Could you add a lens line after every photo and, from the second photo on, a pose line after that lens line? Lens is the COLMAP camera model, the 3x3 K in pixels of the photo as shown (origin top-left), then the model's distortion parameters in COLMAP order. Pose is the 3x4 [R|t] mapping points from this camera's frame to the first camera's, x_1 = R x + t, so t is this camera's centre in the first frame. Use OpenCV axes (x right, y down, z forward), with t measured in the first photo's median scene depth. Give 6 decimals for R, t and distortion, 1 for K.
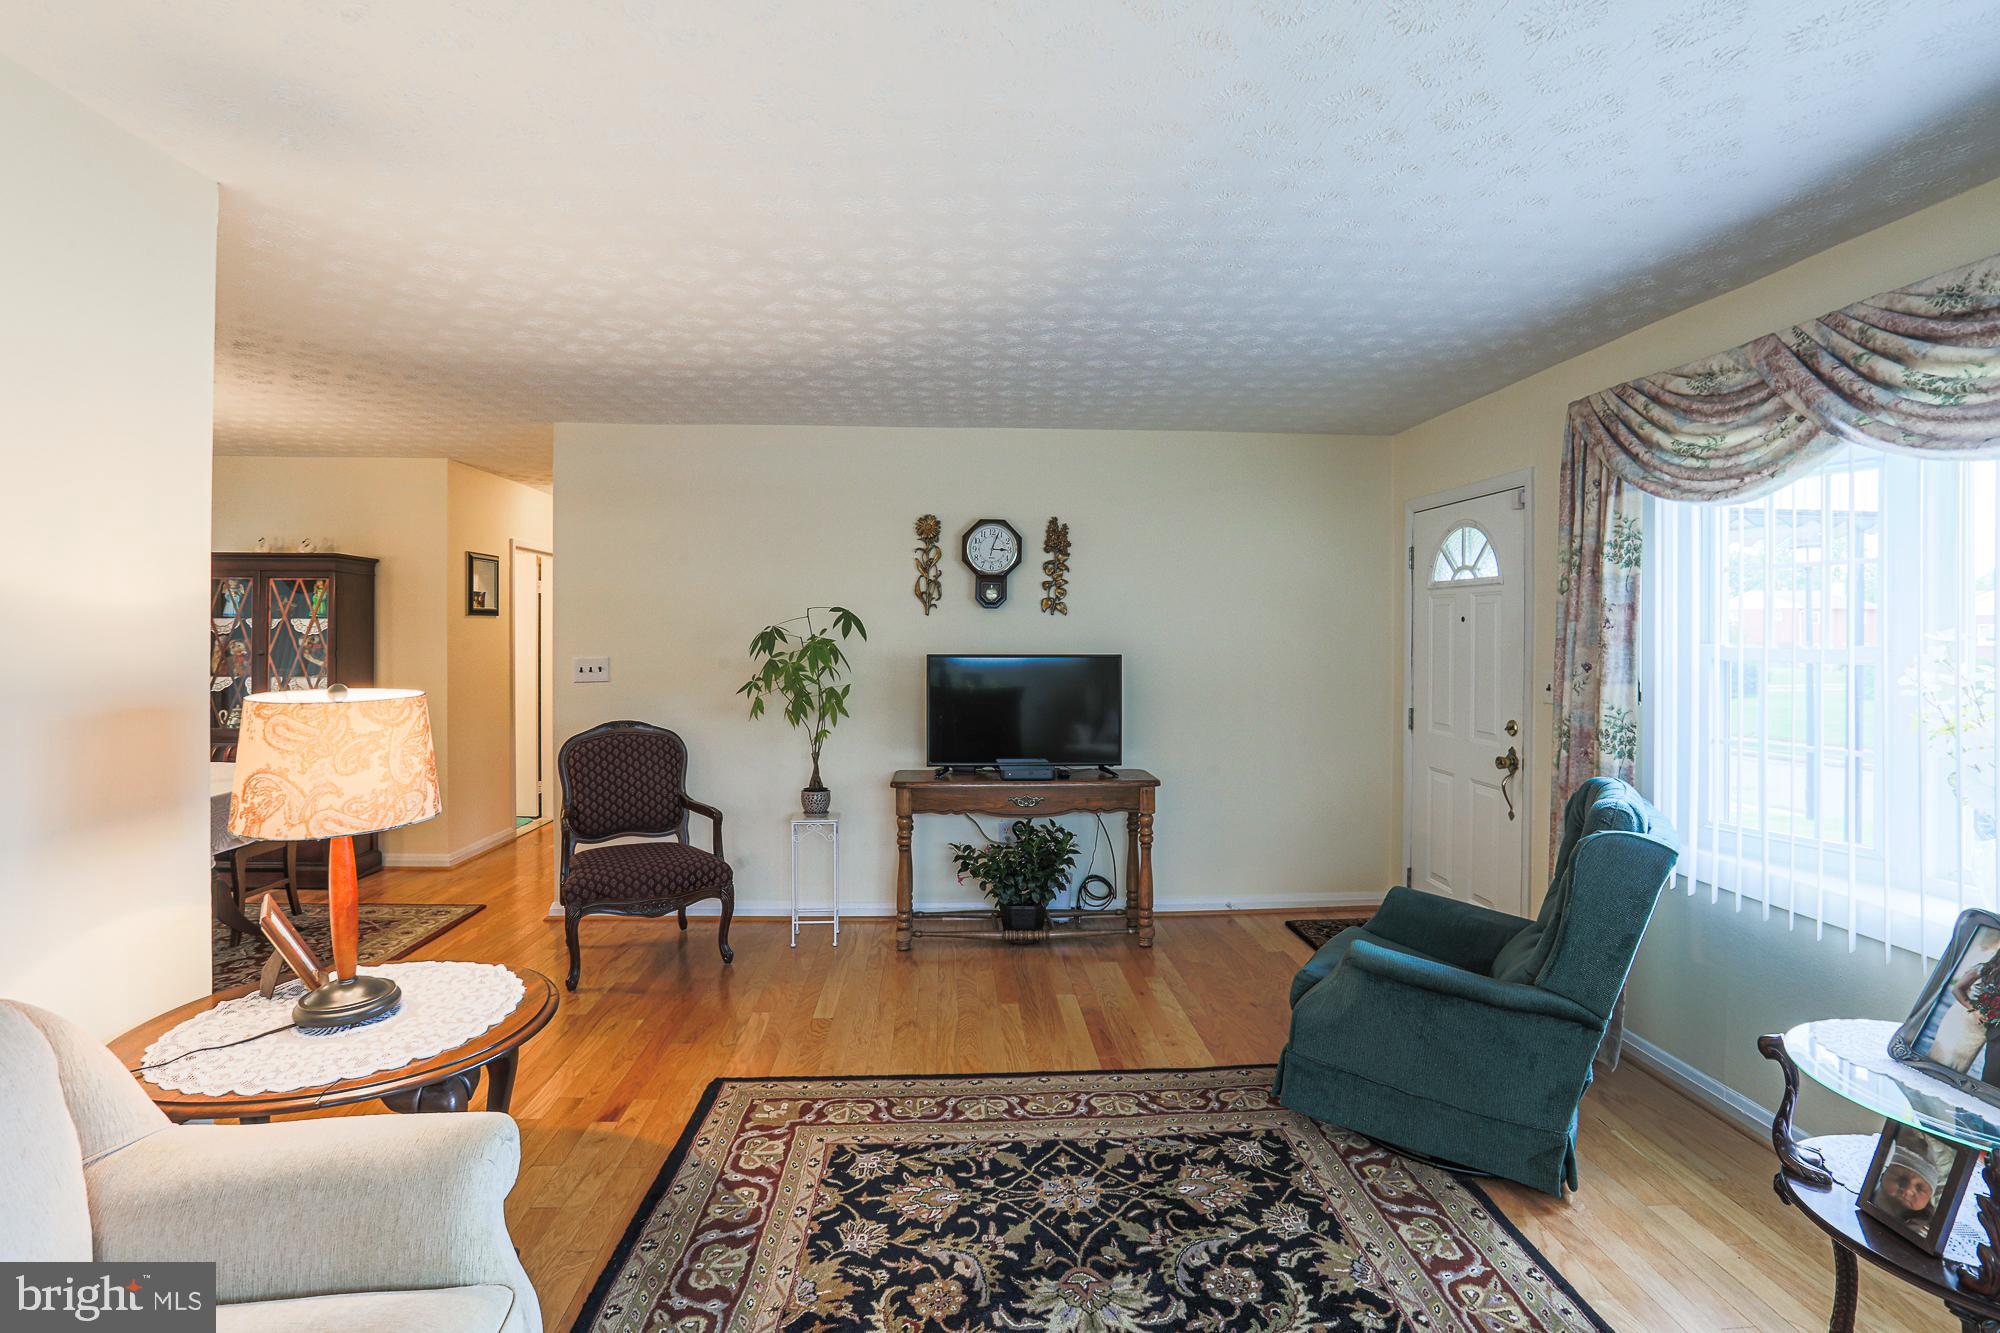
lens RADIAL K [[923.6, 0, 1003.9], [0, 923.6, 632.1], [0, 0, 1]] dist [-0.062919, 0.027522]
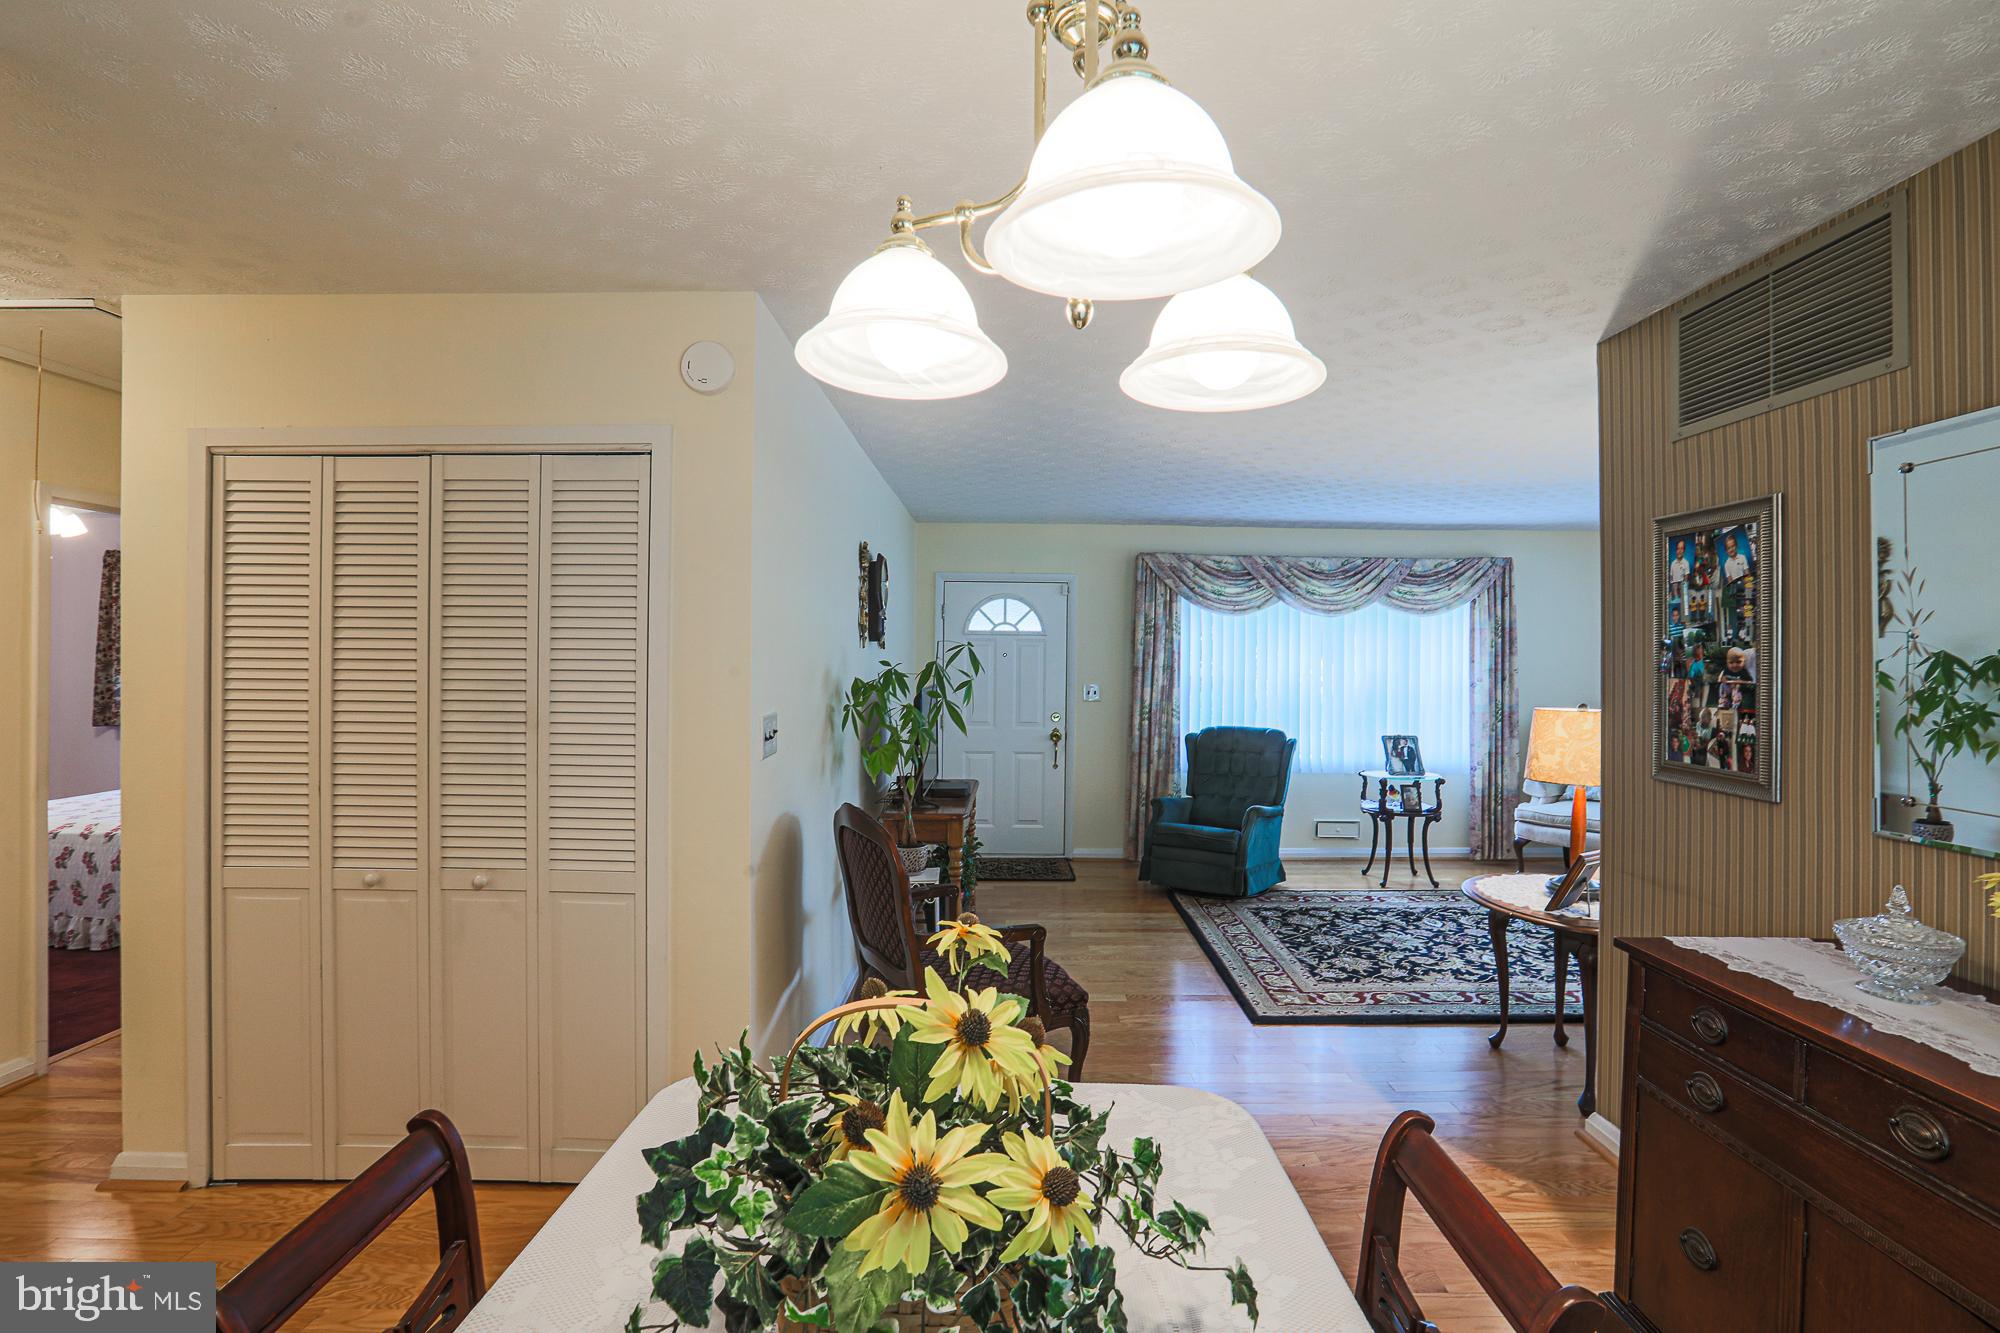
lens RADIAL K [[931.2, 0, 1040.7], [0, 931.2, 665.0], [0, 0, 1]] dist [0.000827, 0.000354]
pose [[0.024736, -0.009581, 0.999648, -1.749784], [-0.006107, 0.999934, 0.009735, -0.020131], [-0.999675, -0.006346, 0.024676, 1.362139]]
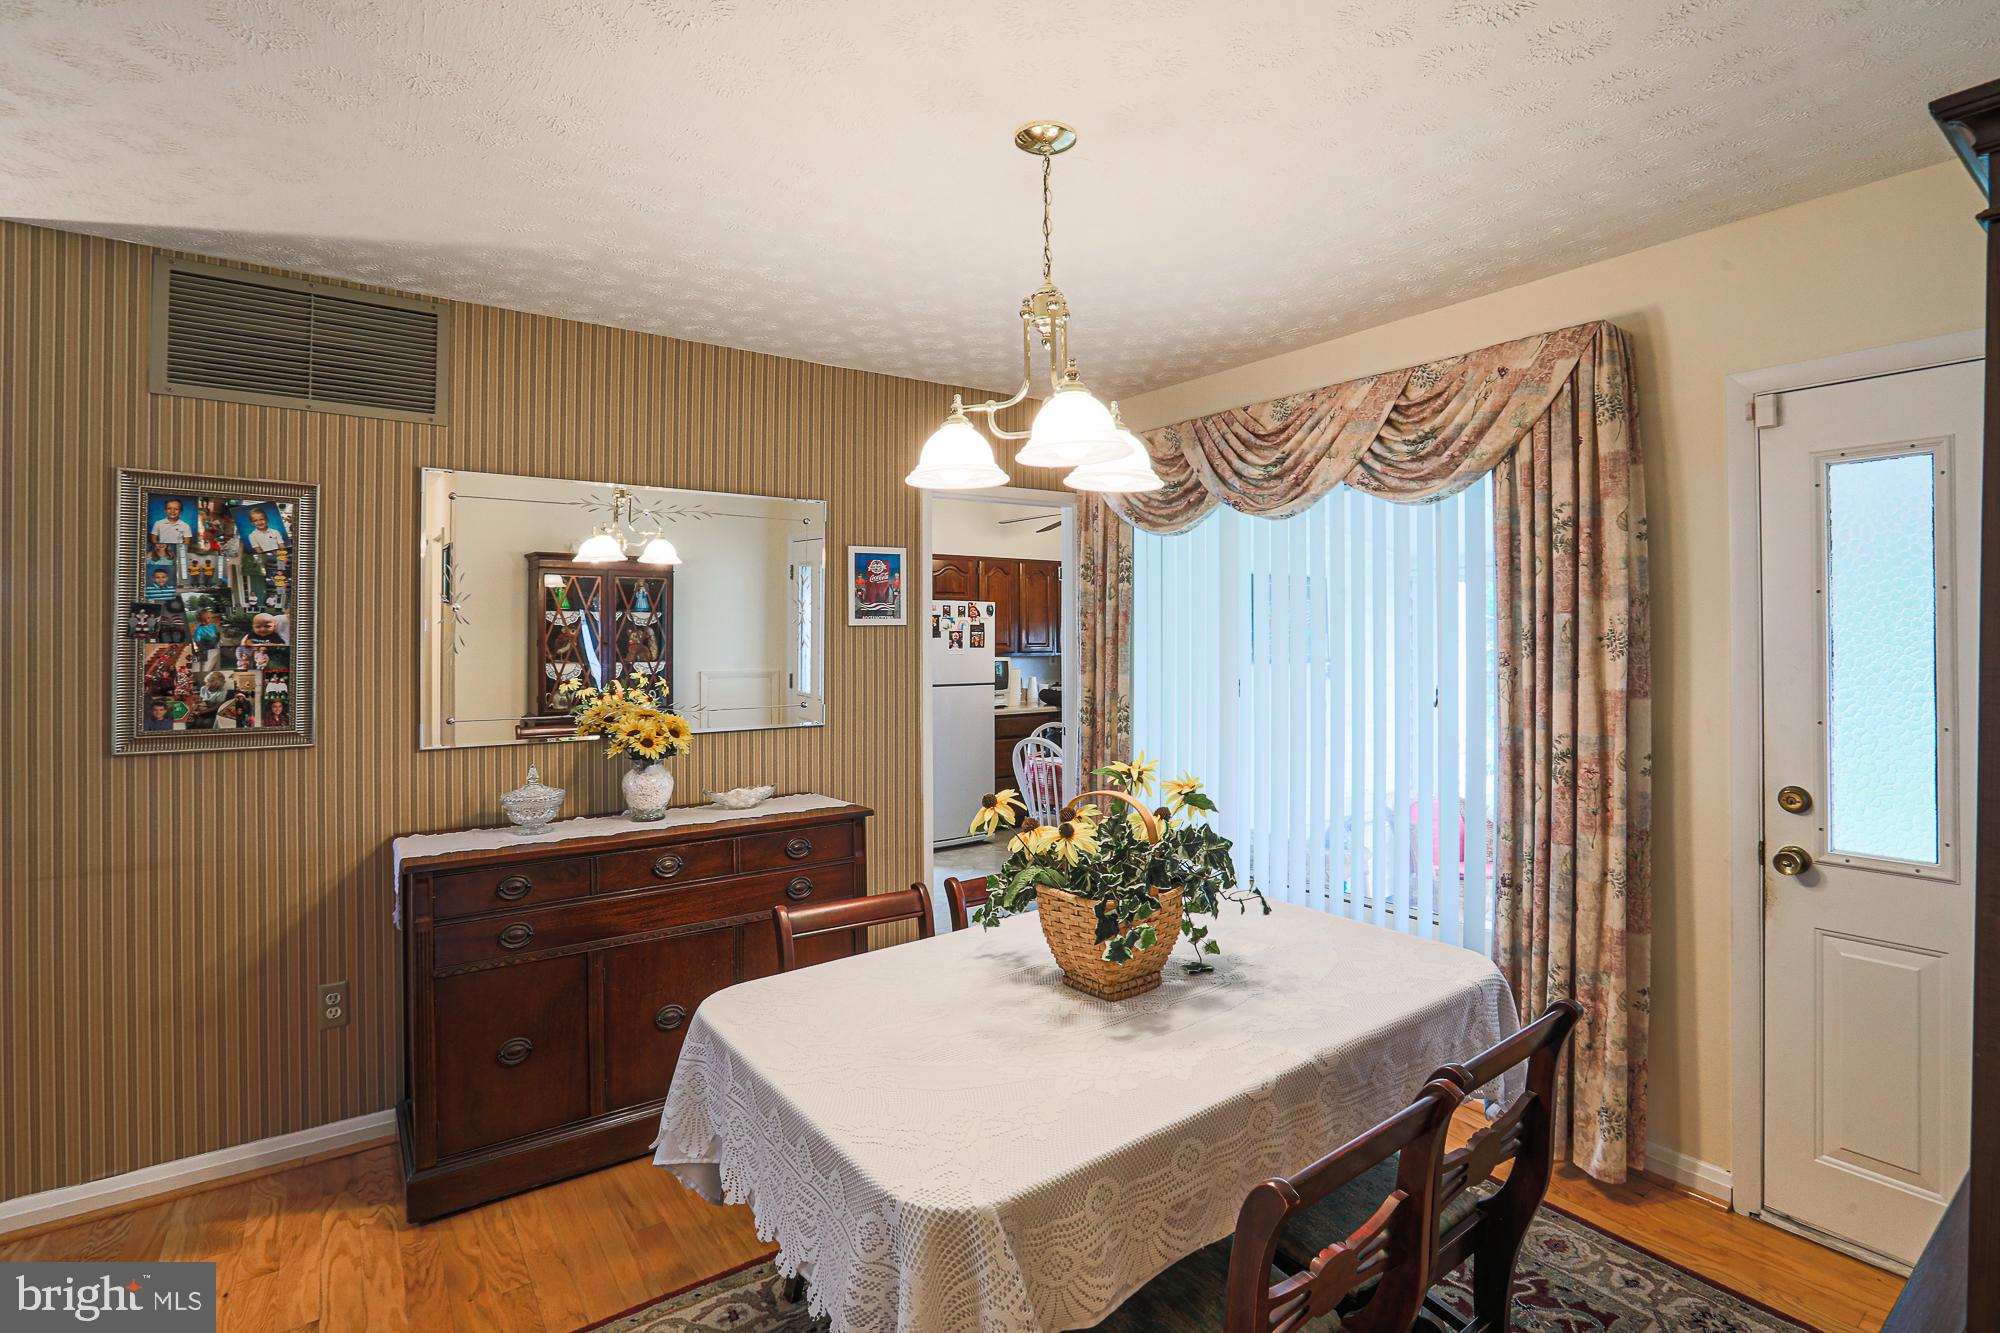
lens RADIAL K [[914.3, 0, 1019.8], [0, 914.3, 656.4], [0, 0, 1]] dist [-0.074706, 0.026135]
pose [[-0.842545, 0.006644, -0.538585, -1.020602], [-0.001783, 0.999884, 0.015123, -0.002824], [0.538623, 0.013702, -0.842436, 1.910146]]
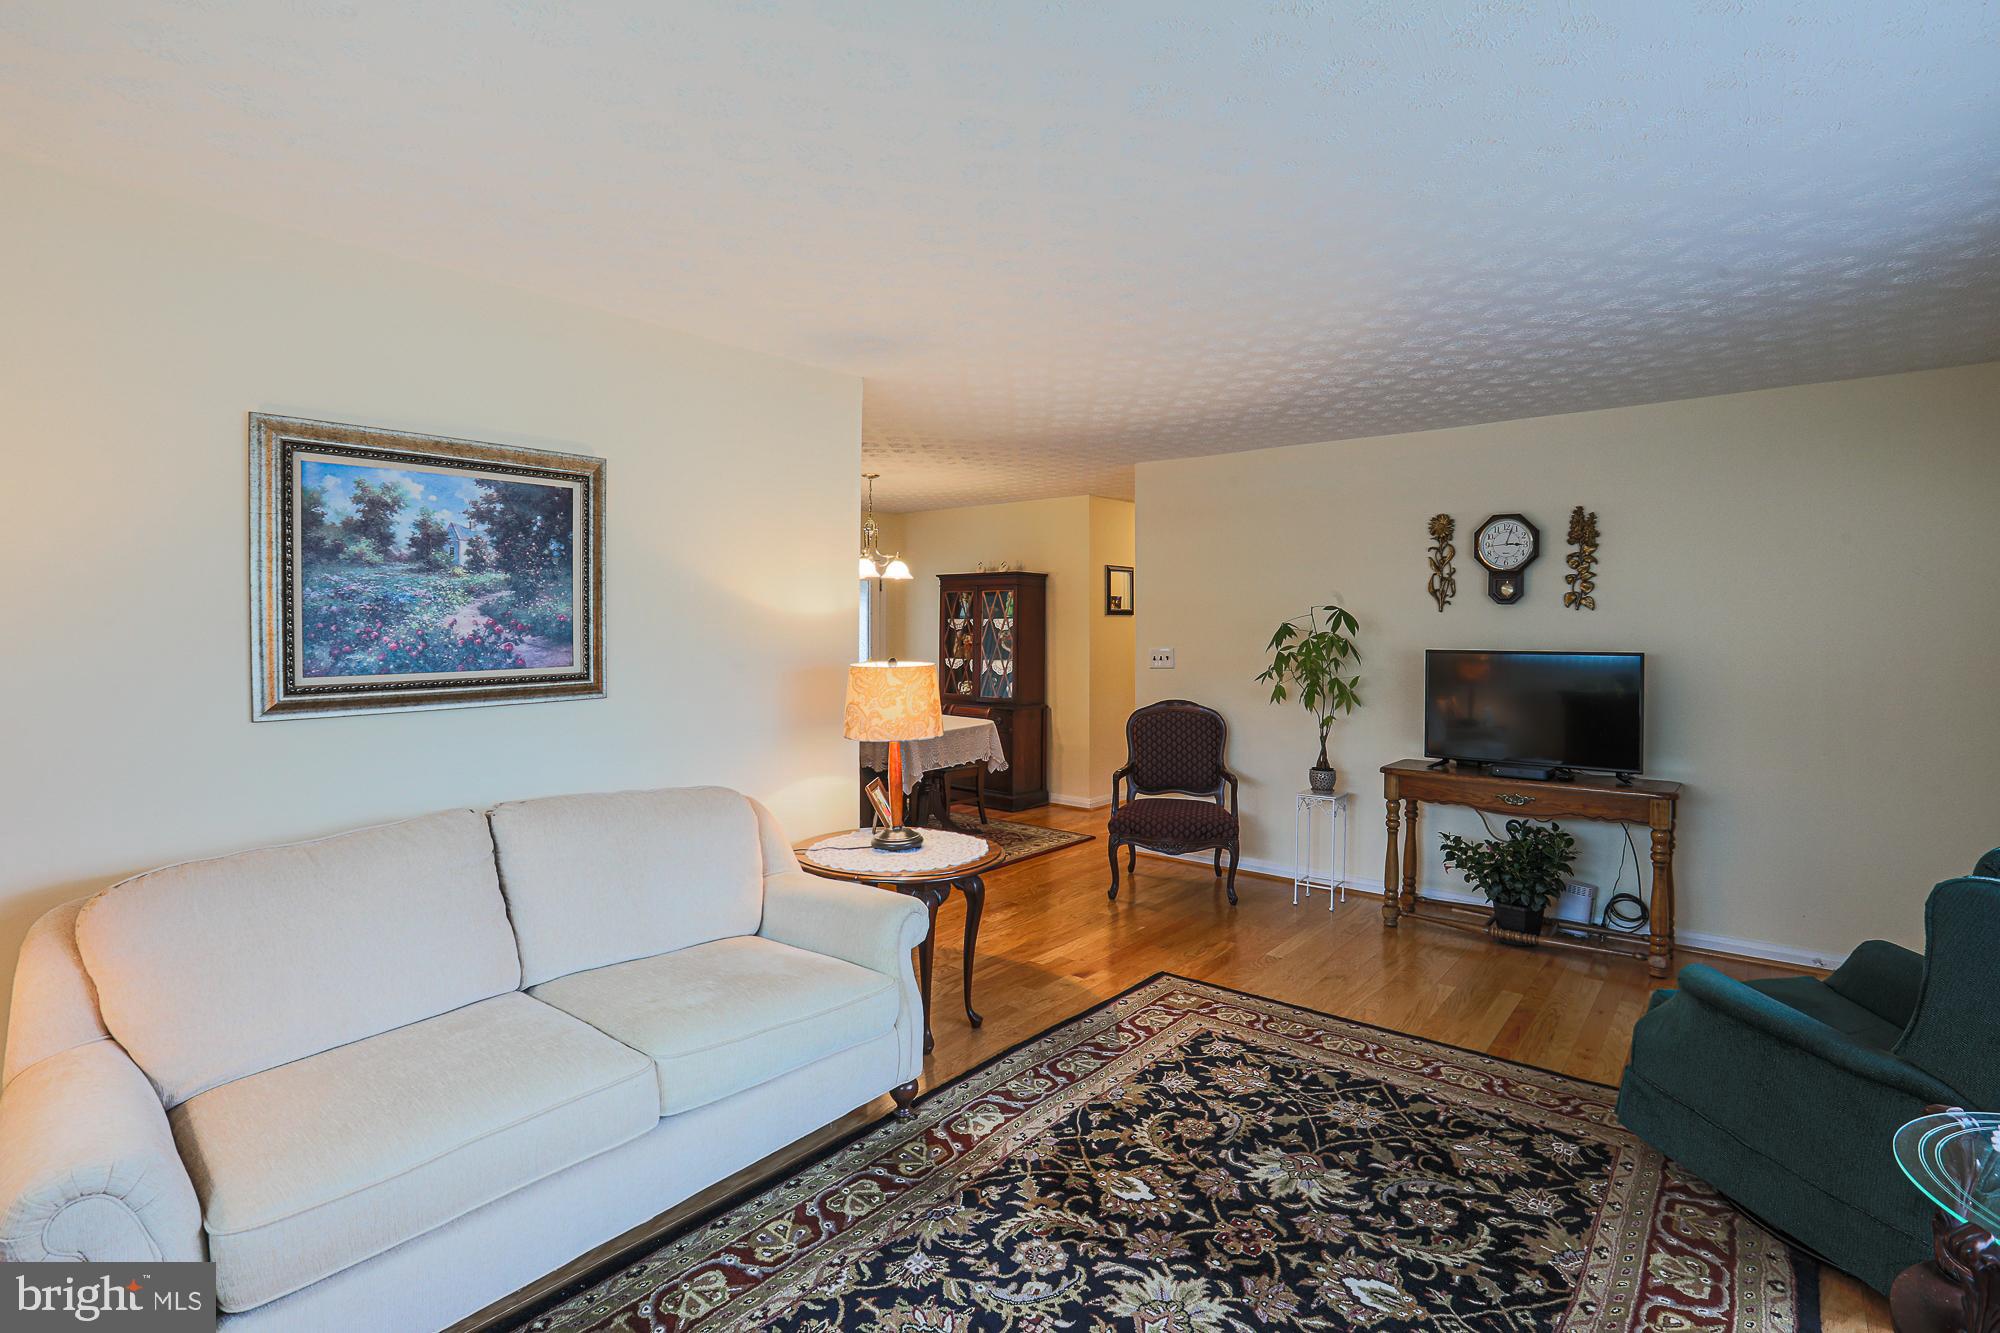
lens RADIAL K [[938.5, 0, 1030.1], [0, 938.5, 630.3], [0, 0, 1]] dist [-0.070836, 0.029032]
pose [[0.740435, 0.001353, -0.672127, 0.468894], [-0.000055, 0.999998, 0.001953, 0.000200], [0.672128, -0.001409, 0.740434, -0.121470]]
